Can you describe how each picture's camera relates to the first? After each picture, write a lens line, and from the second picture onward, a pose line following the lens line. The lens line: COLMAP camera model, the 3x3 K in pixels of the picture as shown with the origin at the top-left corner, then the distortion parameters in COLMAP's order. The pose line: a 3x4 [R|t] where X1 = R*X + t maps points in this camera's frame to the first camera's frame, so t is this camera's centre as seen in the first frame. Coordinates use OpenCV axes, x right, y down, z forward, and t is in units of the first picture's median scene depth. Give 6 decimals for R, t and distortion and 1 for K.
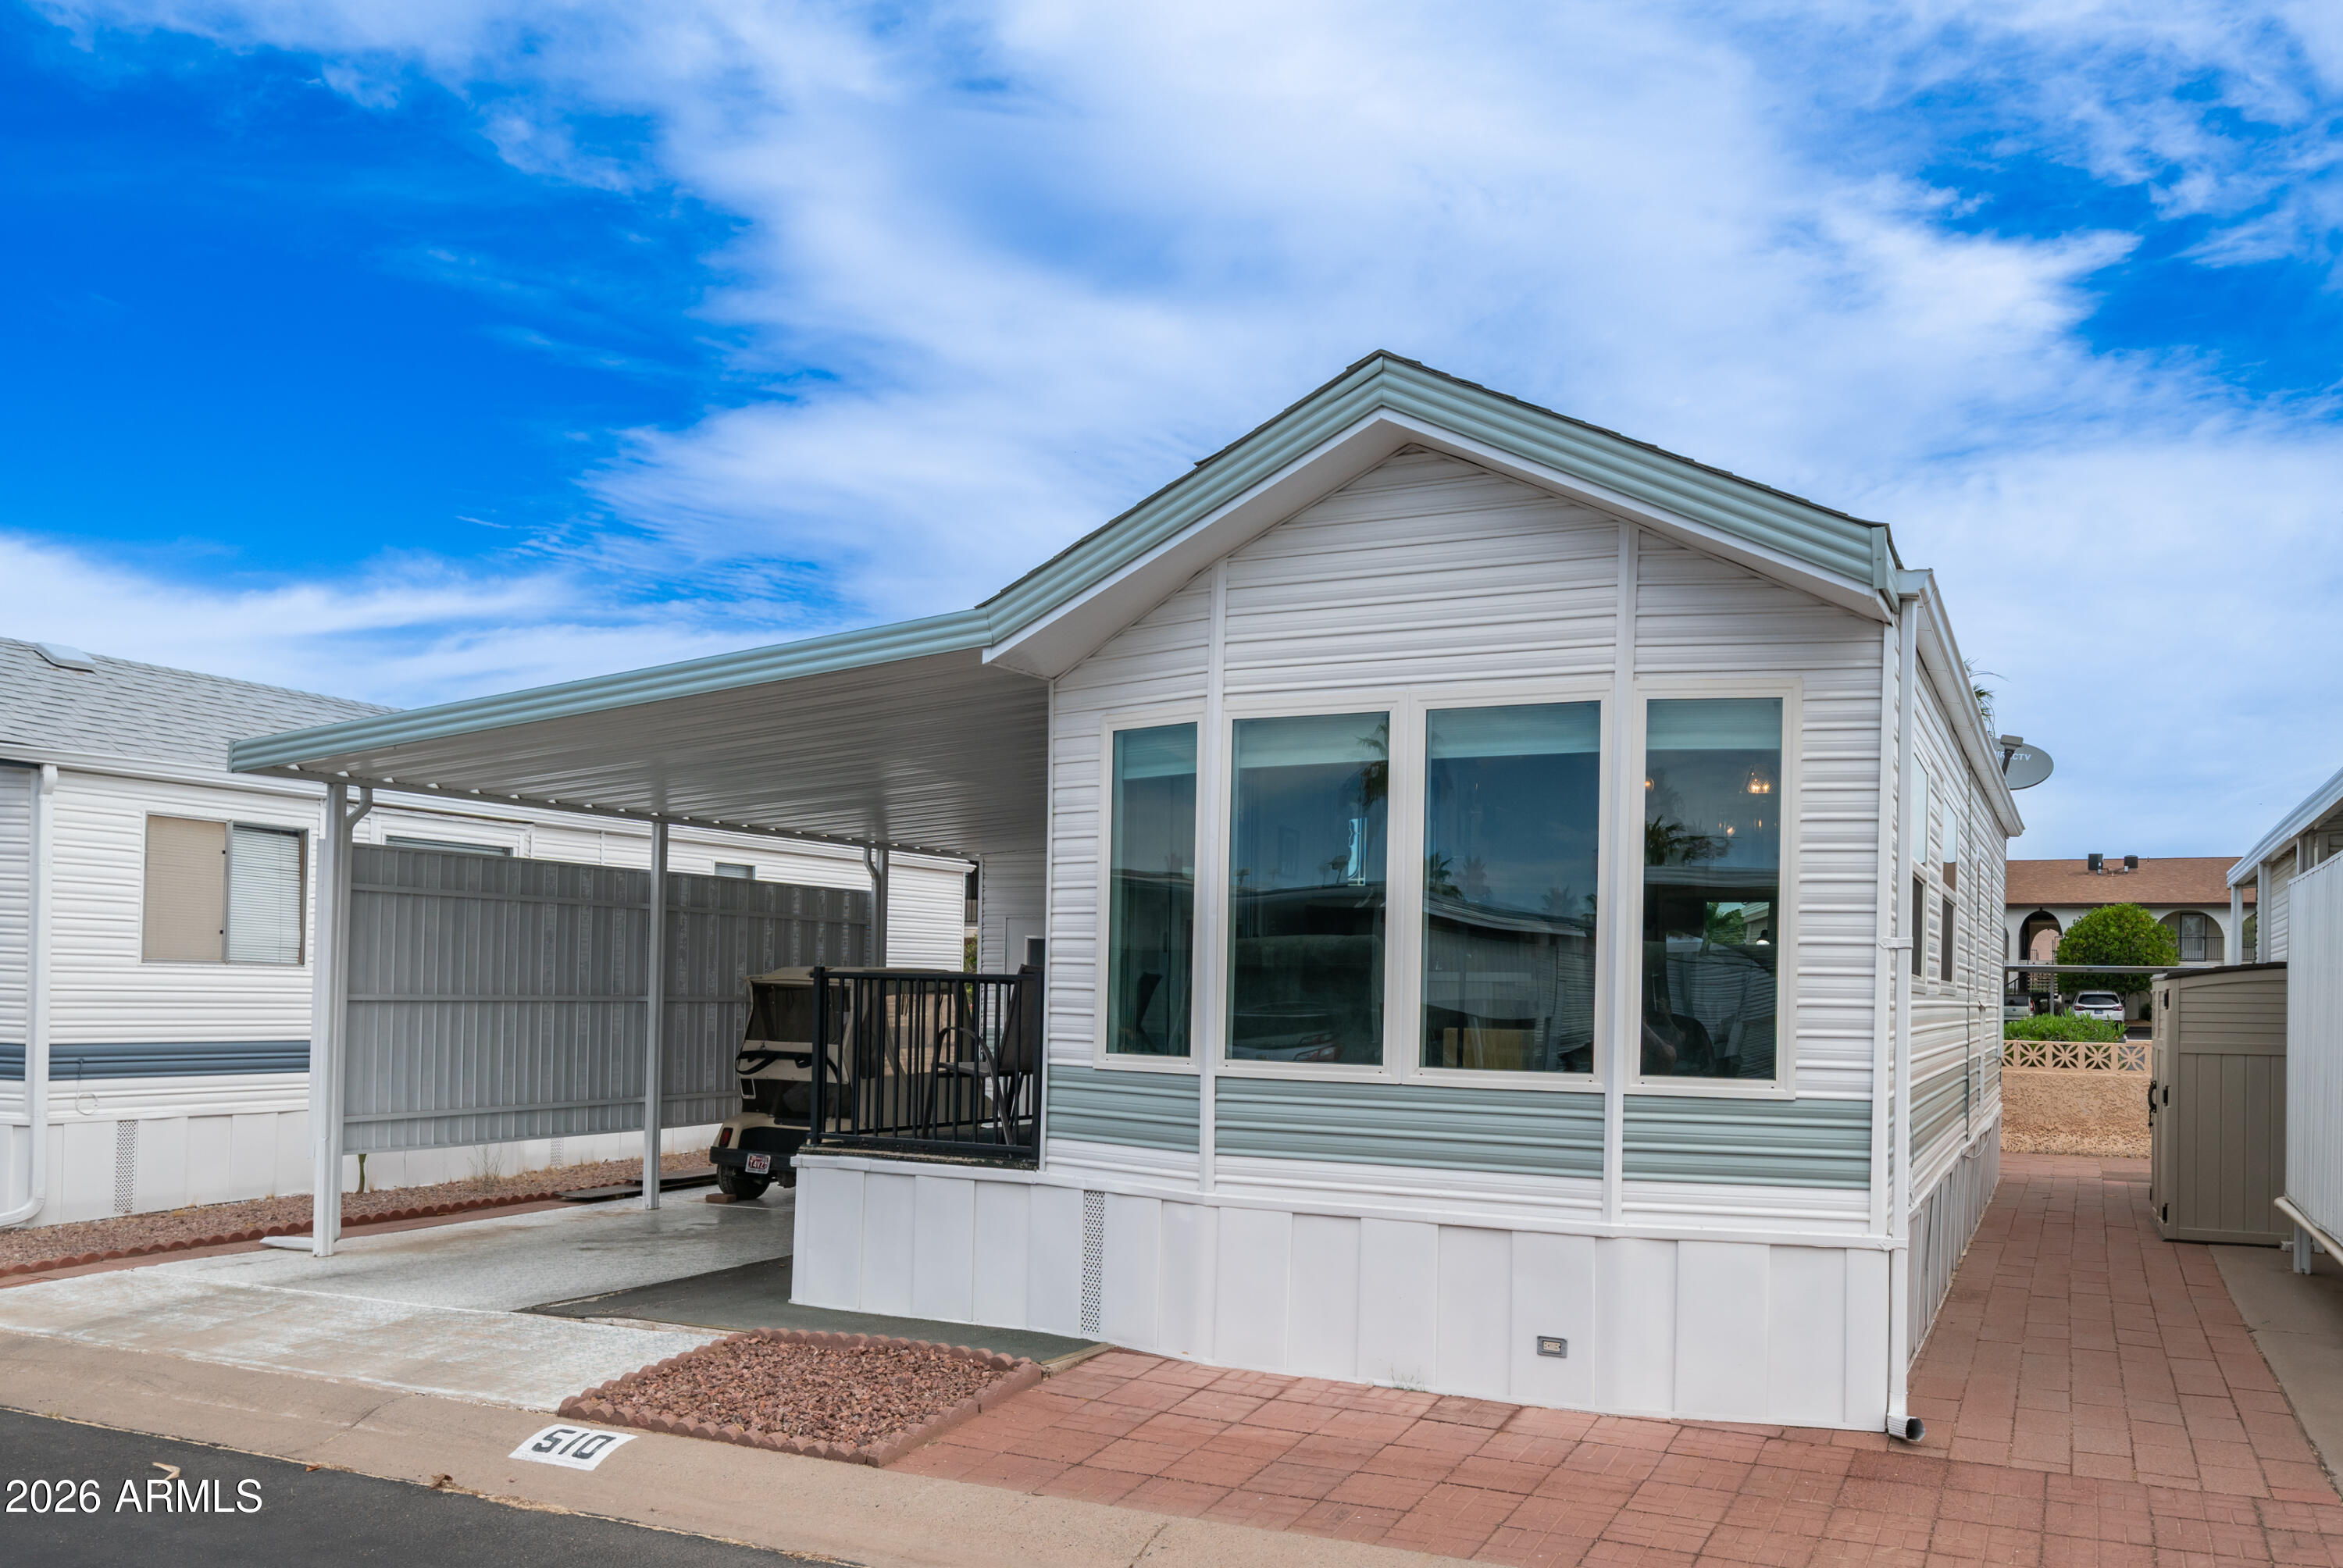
lens RADIAL K [[1757.4, 0, 1303.7], [0, 1757.4, 982.5], [0, 0, 1]] dist [-0.000410, 0.000849]
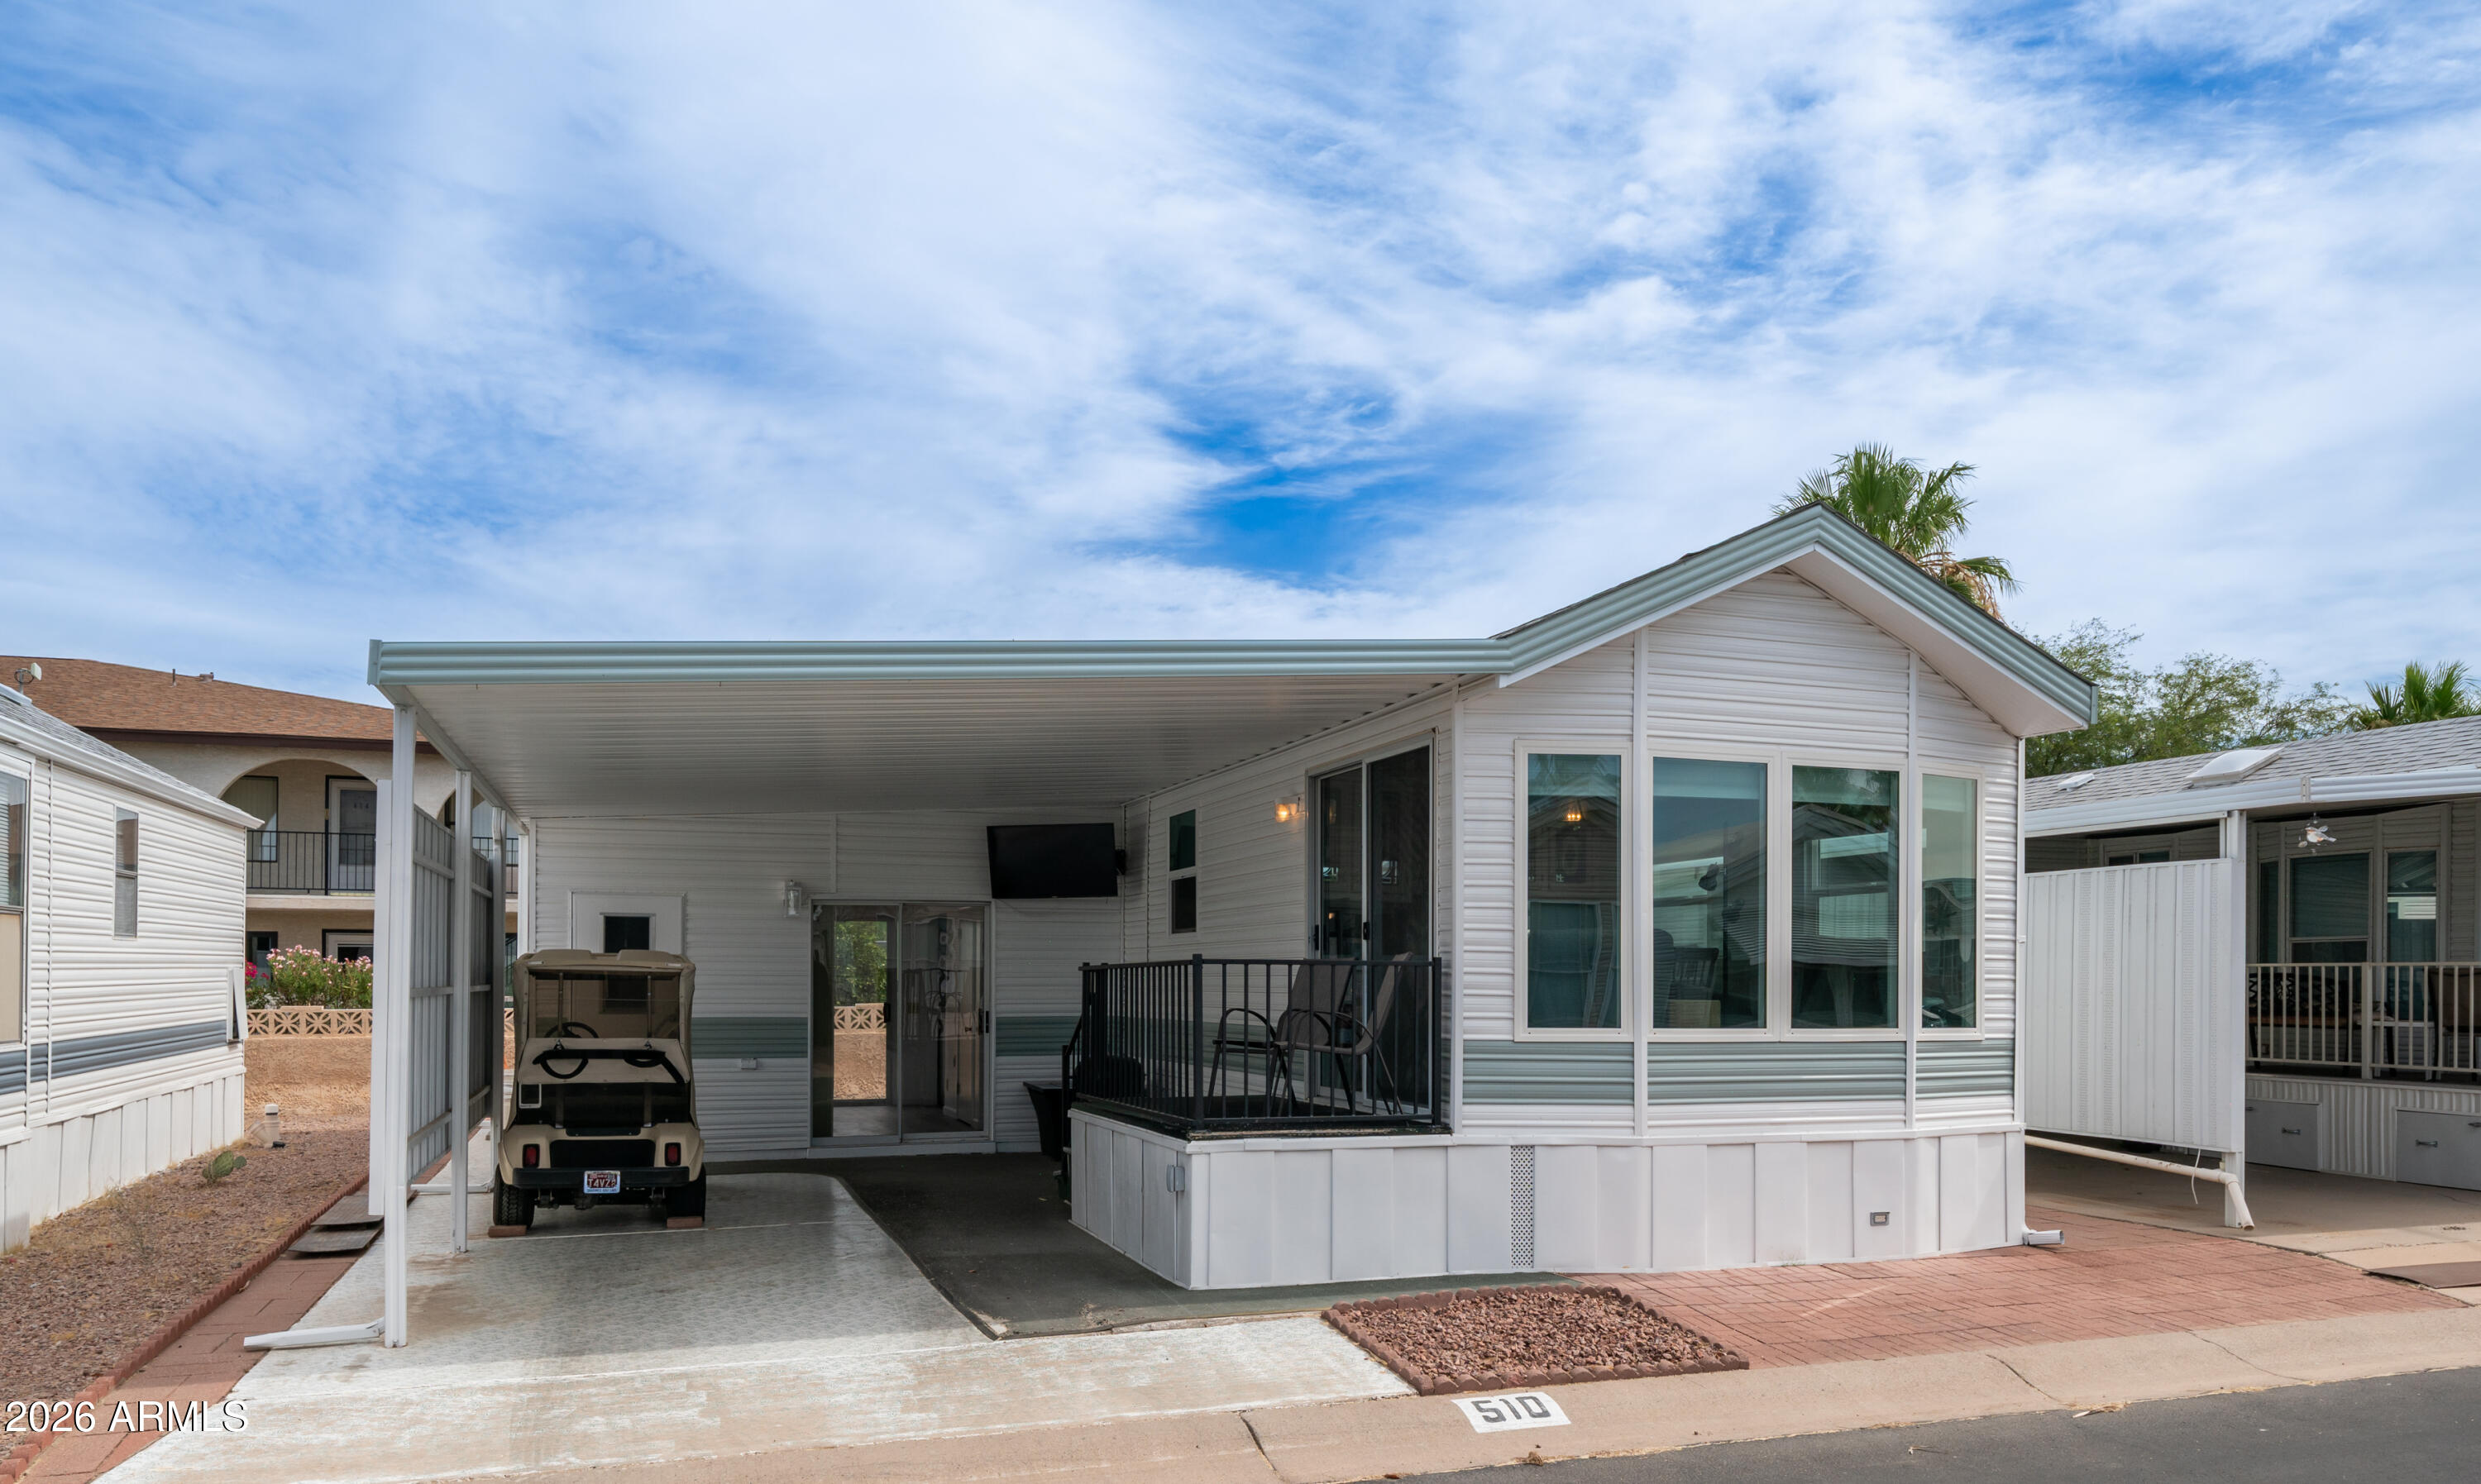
lens RADIAL K [[1681.0, 0, 1230.5], [0, 1681.0, 991.6], [0, 0, 1]] dist [-0.001722, 0.001167]
pose [[0.724144, -0.019005, 0.689387, -1.065694], [0.003323, 0.999705, 0.024070, -0.012386], [-0.689640, -0.015139, 0.723994, 0.333333]]
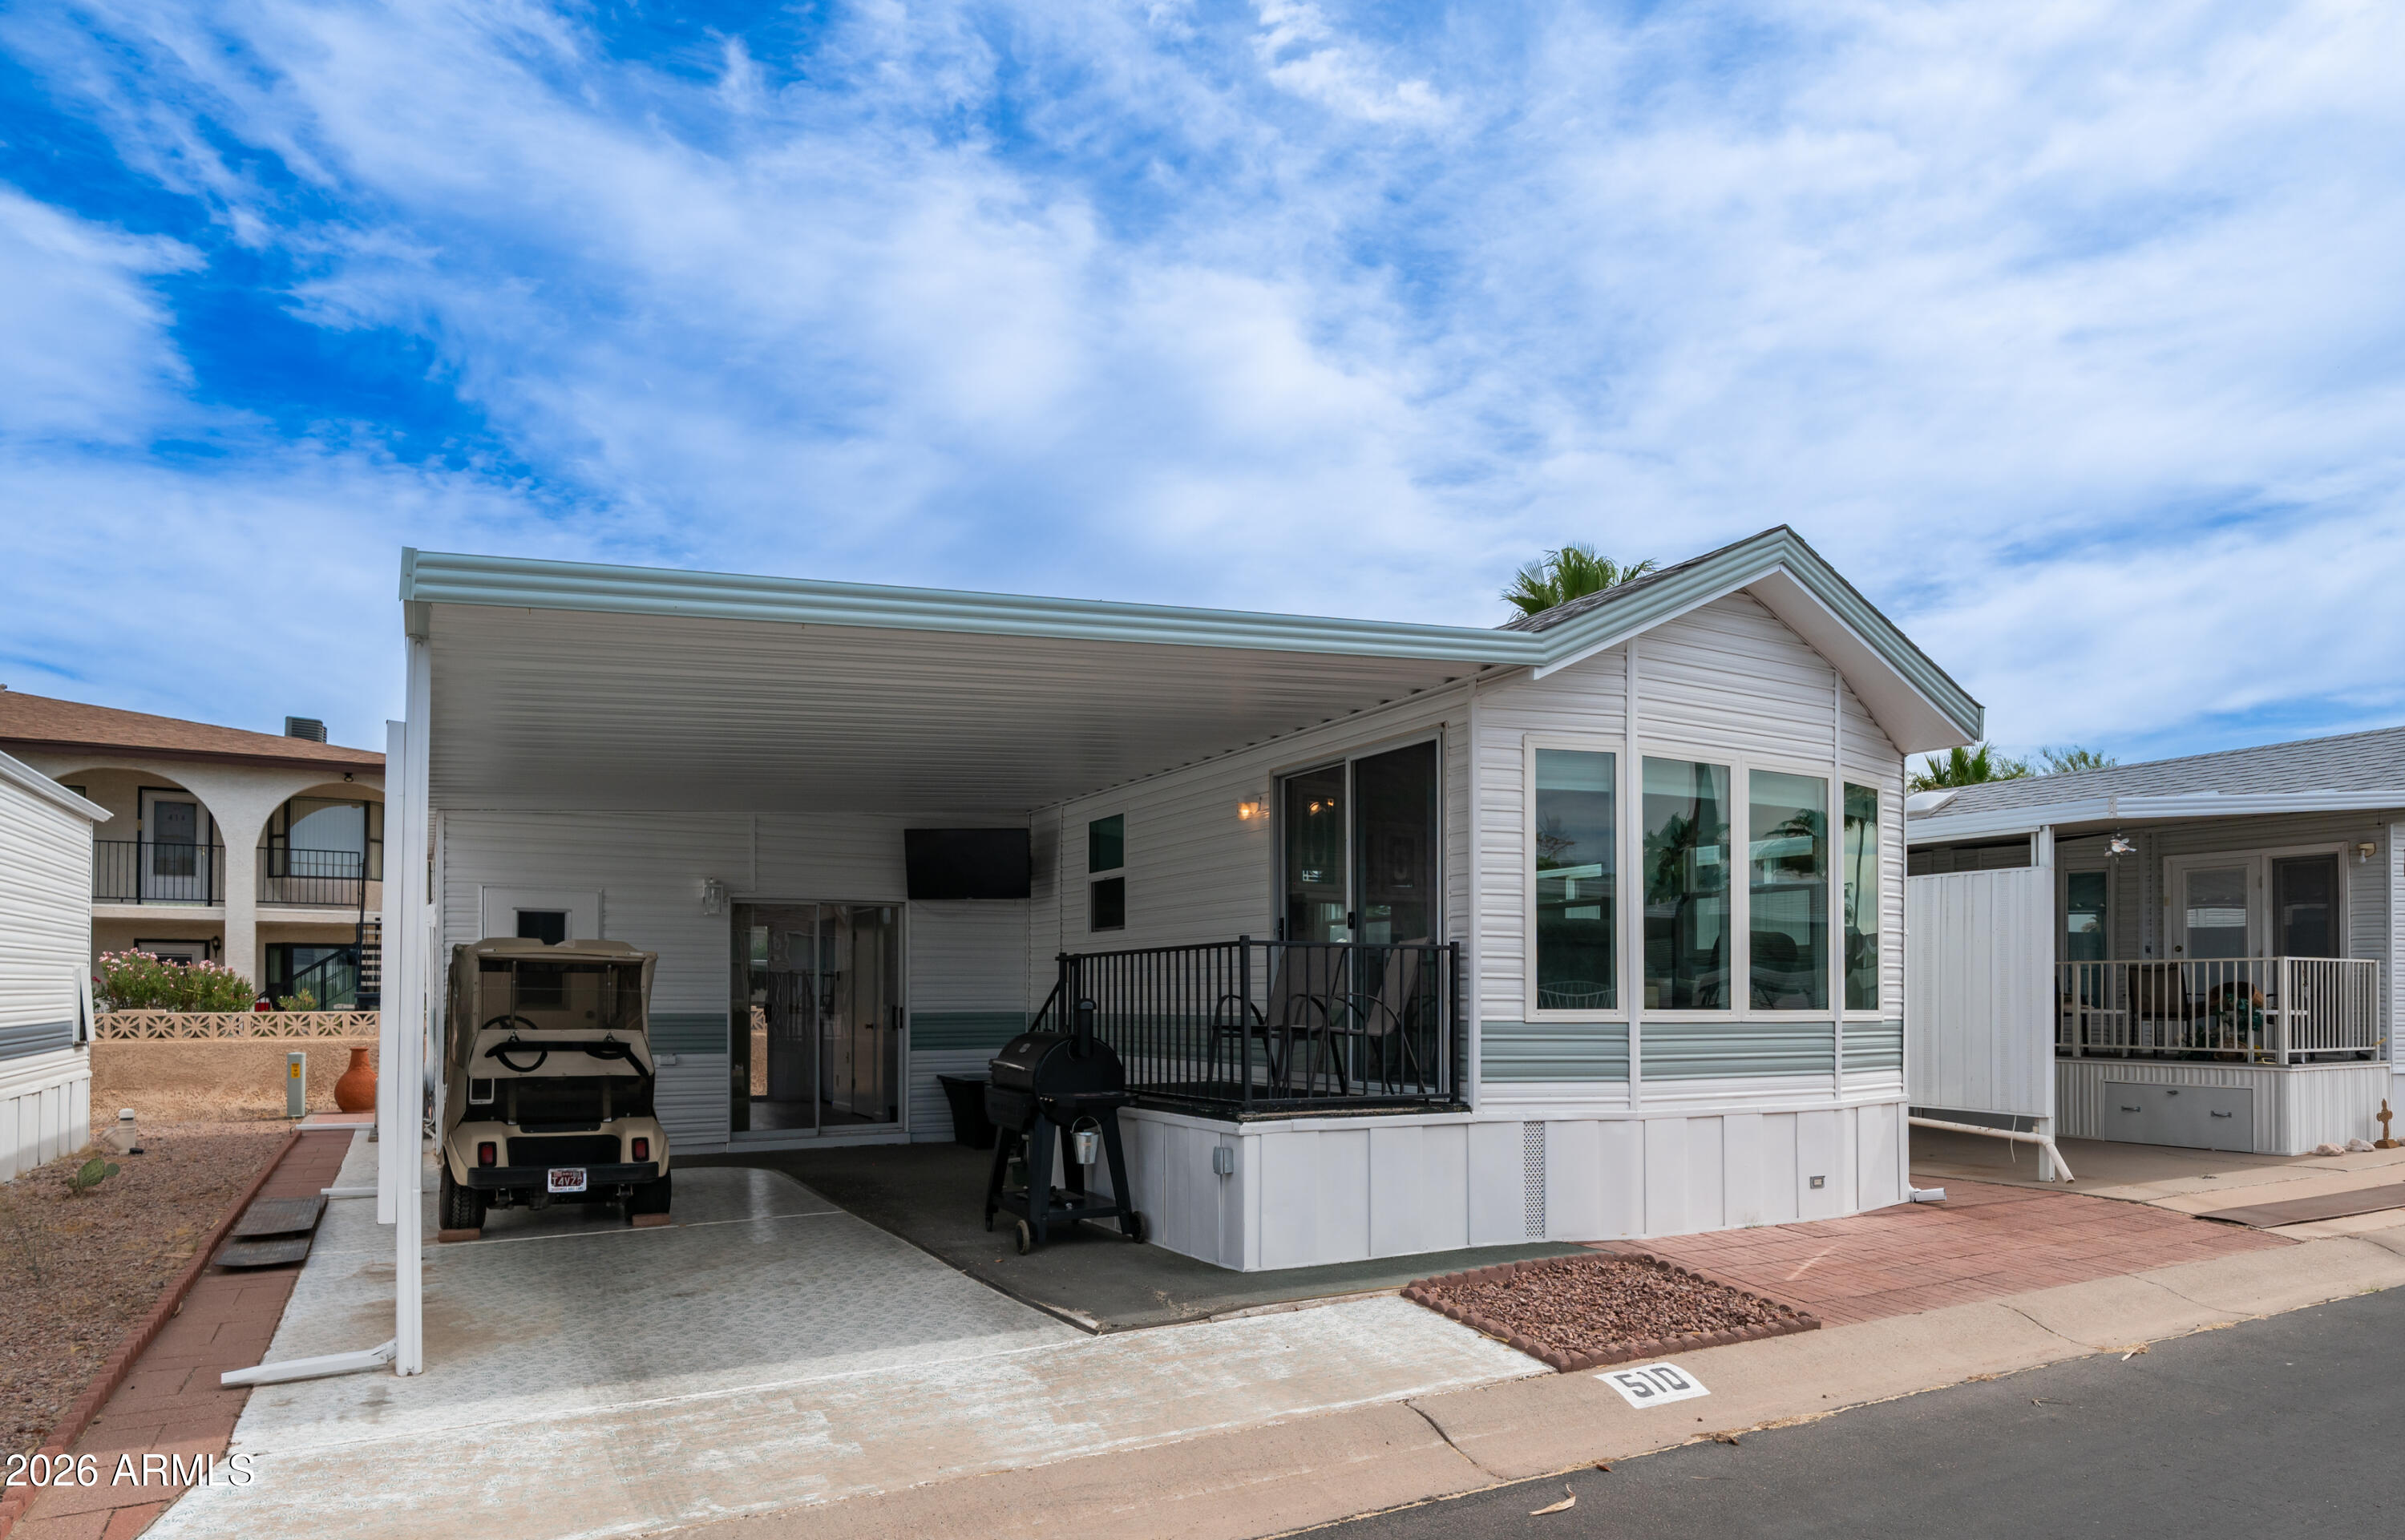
lens RADIAL K [[1409.2, 0, 1222.9], [0, 1409.2, 995.2], [0, 0, 1]] dist [-0.003522, 0.000175]
pose [[0.585862, -0.015593, 0.810261, -1.079354], [0.003034, 0.999850, 0.017048, 0.012984], [-0.810405, -0.007530, 0.585821, 0.617886]]
